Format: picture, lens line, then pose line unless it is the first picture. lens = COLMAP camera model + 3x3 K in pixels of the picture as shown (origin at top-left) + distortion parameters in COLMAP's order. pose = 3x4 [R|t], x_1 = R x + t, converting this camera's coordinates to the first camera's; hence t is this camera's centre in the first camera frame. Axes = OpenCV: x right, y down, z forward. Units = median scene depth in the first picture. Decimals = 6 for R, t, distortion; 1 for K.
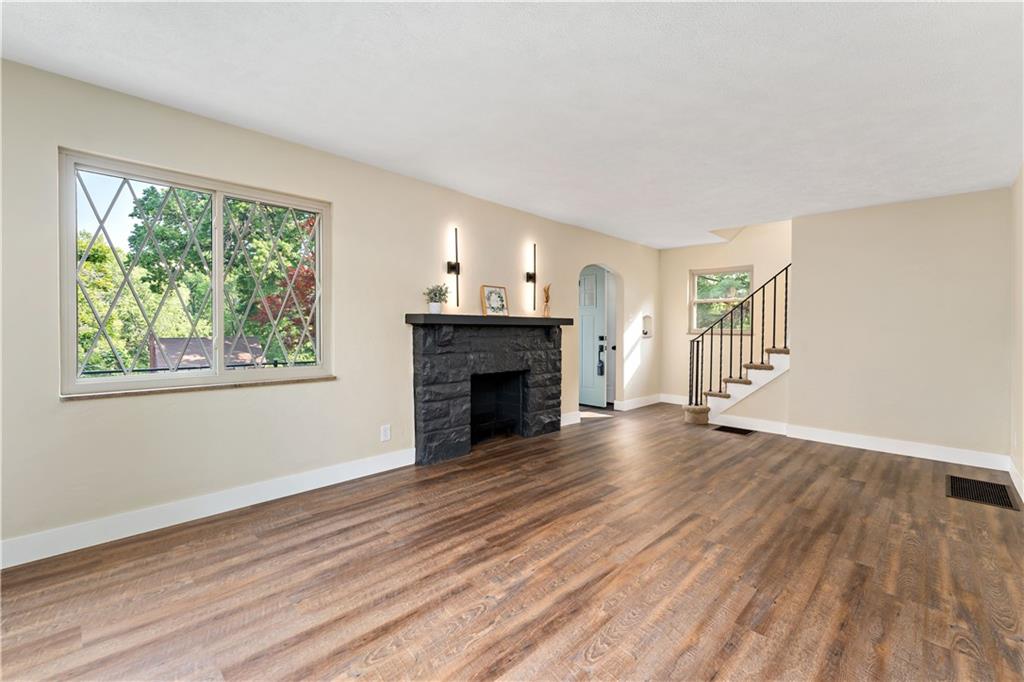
lens RADIAL K [[440.1, 0, 526.6], [0, 440.1, 333.4], [0, 0, 1]] dist [-0.002311, 0.000422]
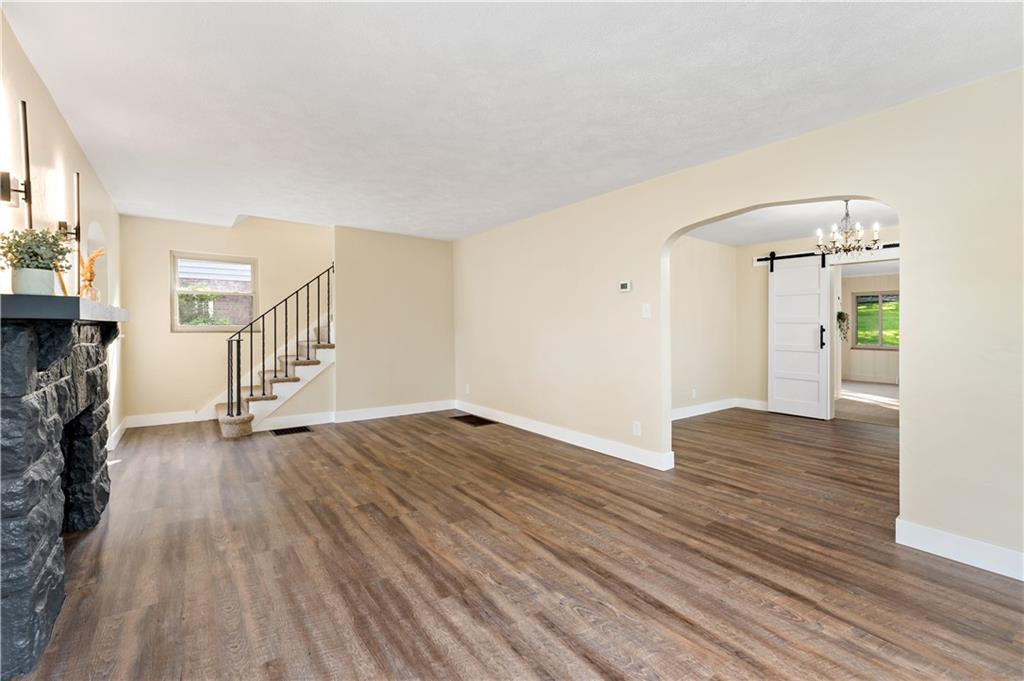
lens RADIAL K [[440.1, 0, 516.1], [0, 440.1, 342.1], [0, 0, 1]] dist [-0.002311, 0.000422]
pose [[0.165395, -0.043704, 0.985259, -0.642792], [0.010911, 0.999038, 0.042484, -0.016583], [-0.986167, 0.003723, 0.165712, 0.572798]]
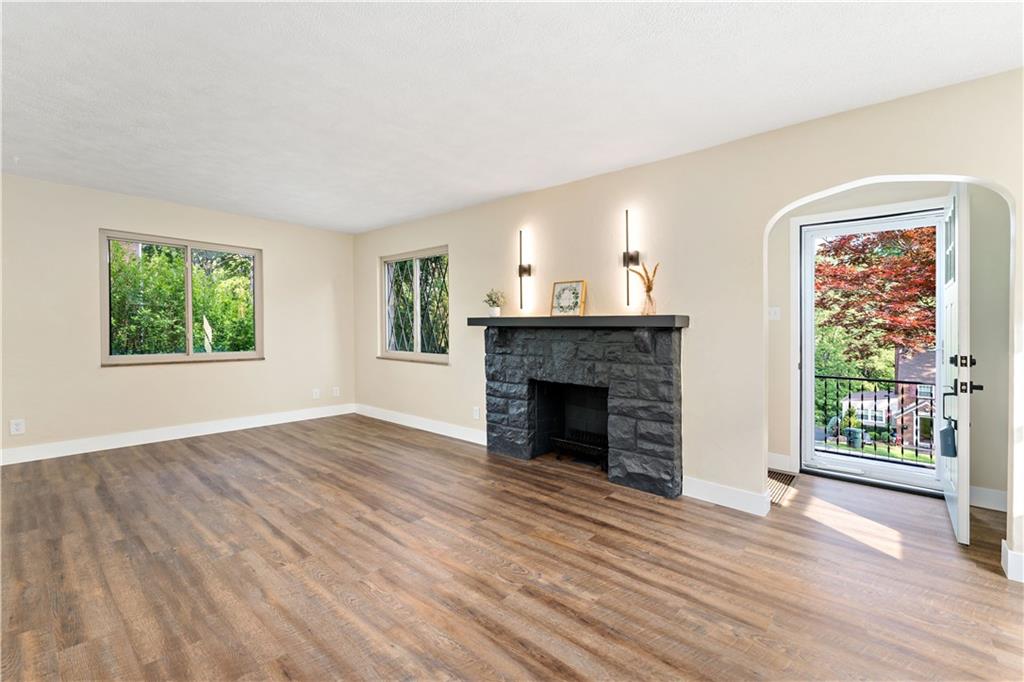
lens RADIAL K [[440.1, 0, 512.7], [0, 440.1, 341.3], [0, 0, 1]] dist [-0.002311, 0.000422]
pose [[0.038298, 0.020328, -0.999060, 1.071057], [-0.023423, 0.999537, 0.019440, -0.008067], [0.998992, 0.022656, 0.038756, 1.193446]]
